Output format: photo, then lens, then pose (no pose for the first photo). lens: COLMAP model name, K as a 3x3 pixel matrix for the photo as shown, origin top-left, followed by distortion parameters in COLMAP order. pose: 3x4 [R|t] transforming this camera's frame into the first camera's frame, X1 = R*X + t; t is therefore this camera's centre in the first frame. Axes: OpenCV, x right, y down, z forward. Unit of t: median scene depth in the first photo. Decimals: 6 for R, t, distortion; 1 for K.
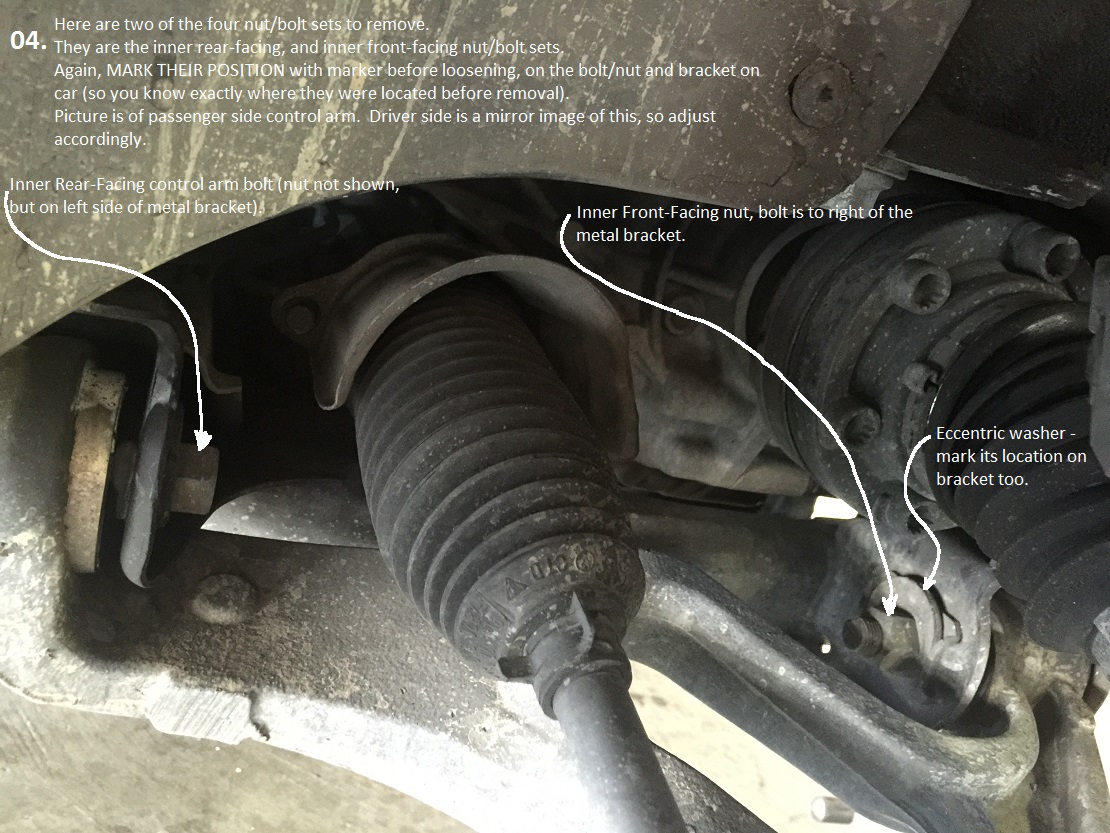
lens RADIAL K [[947.1, 0, 557.9], [0, 947.1, 397.0], [0, 0, 1]] dist [0.090803, -0.173936]
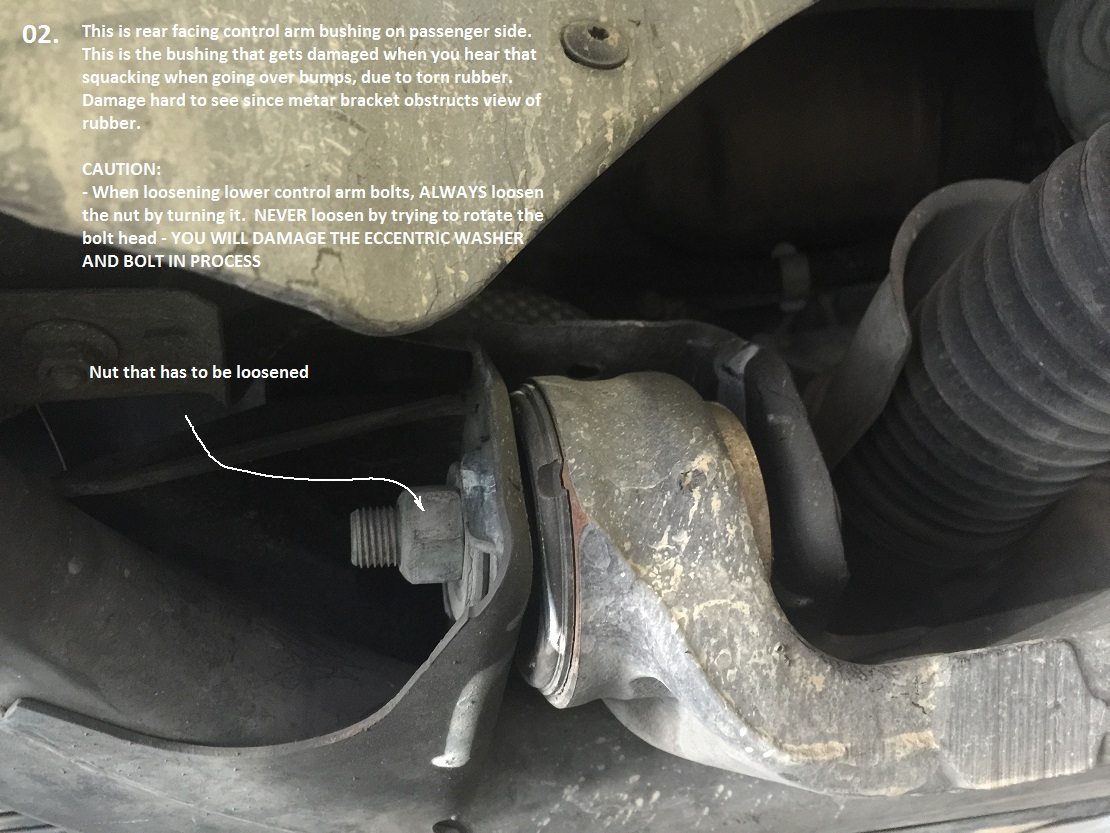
lens RADIAL K [[947.1, 0, 557.9], [0, 947.1, 397.0], [0, 0, 1]] dist [0.090803, -0.173936]
pose [[0.898729, -0.429857, 0.086658, -0.654614], [0.351302, 0.587530, -0.728969, 0.602968], [0.262438, 0.685588, 0.679040, 0.353965]]
